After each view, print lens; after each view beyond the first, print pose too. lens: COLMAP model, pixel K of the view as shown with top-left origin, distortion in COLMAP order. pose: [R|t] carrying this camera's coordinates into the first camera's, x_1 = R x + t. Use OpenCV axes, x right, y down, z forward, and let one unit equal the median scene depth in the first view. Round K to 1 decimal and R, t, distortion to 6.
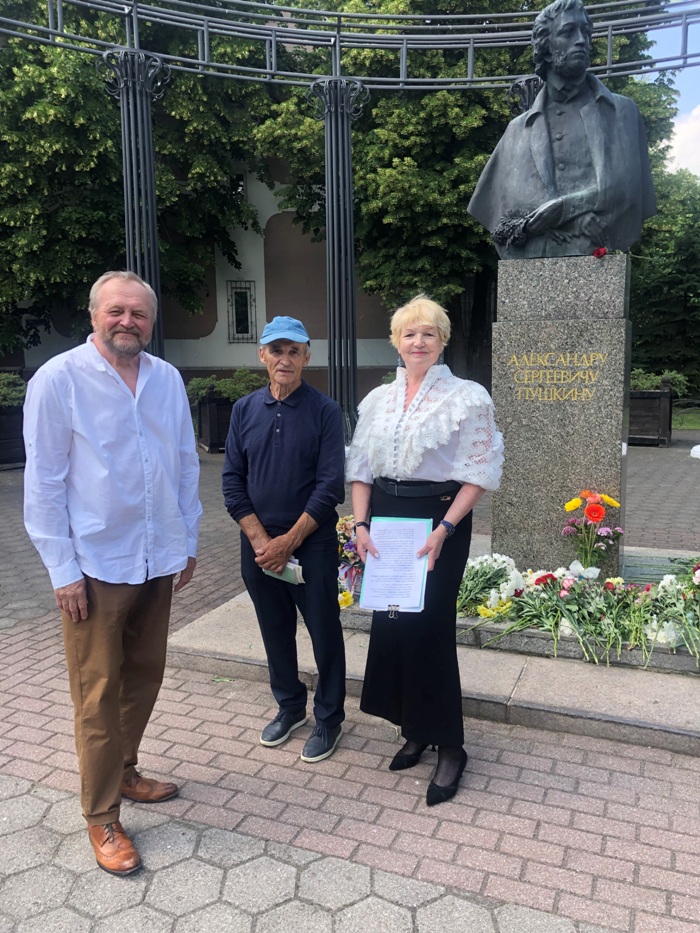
lens RADIAL K [[758.3, 0, 363.3], [0, 758.3, 463.3], [0, 0, 1]] dist [0.020308, -0.015678]
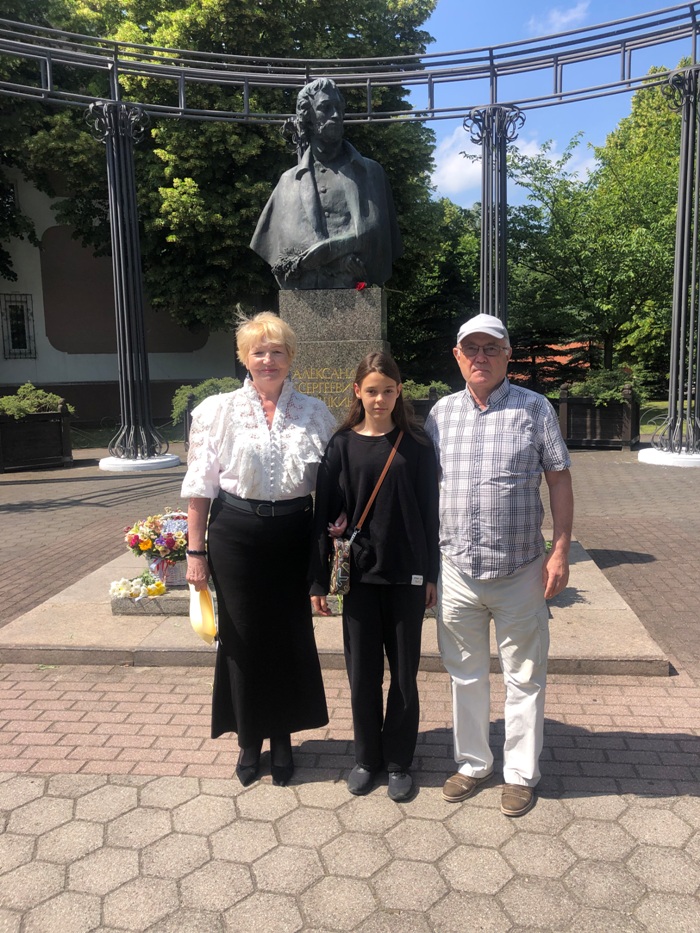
lens RADIAL K [[758.3, 0, 367.8], [0, 758.3, 466.0], [0, 0, 1]] dist [0.020308, -0.015678]
pose [[0.961403, -0.045012, 0.271437, -0.022604], [0.048784, 0.998784, -0.007161, 0.021626], [-0.270785, 0.020126, 0.962429, -0.171452]]
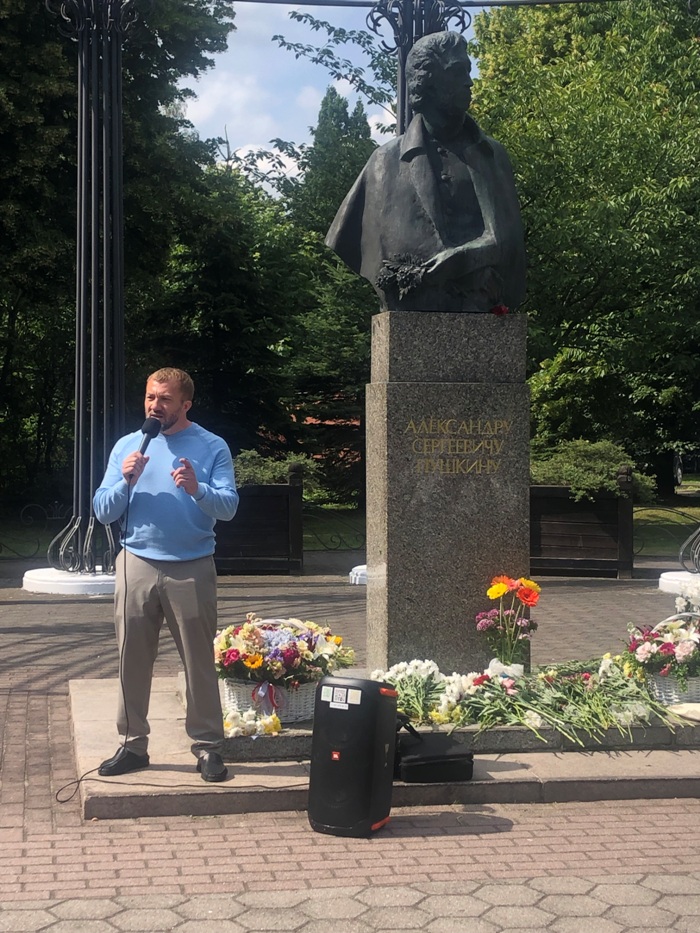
lens RADIAL K [[1661.1, 0, 348.5], [0, 1661.1, 428.0], [0, 0, 1]] dist [0.204239, 0.000000]
pose [[0.847558, 0.017053, 0.530429, -0.854309], [0.058518, 0.990386, -0.125345, 0.094916], [-0.527467, 0.137276, 0.838411, -0.524997]]
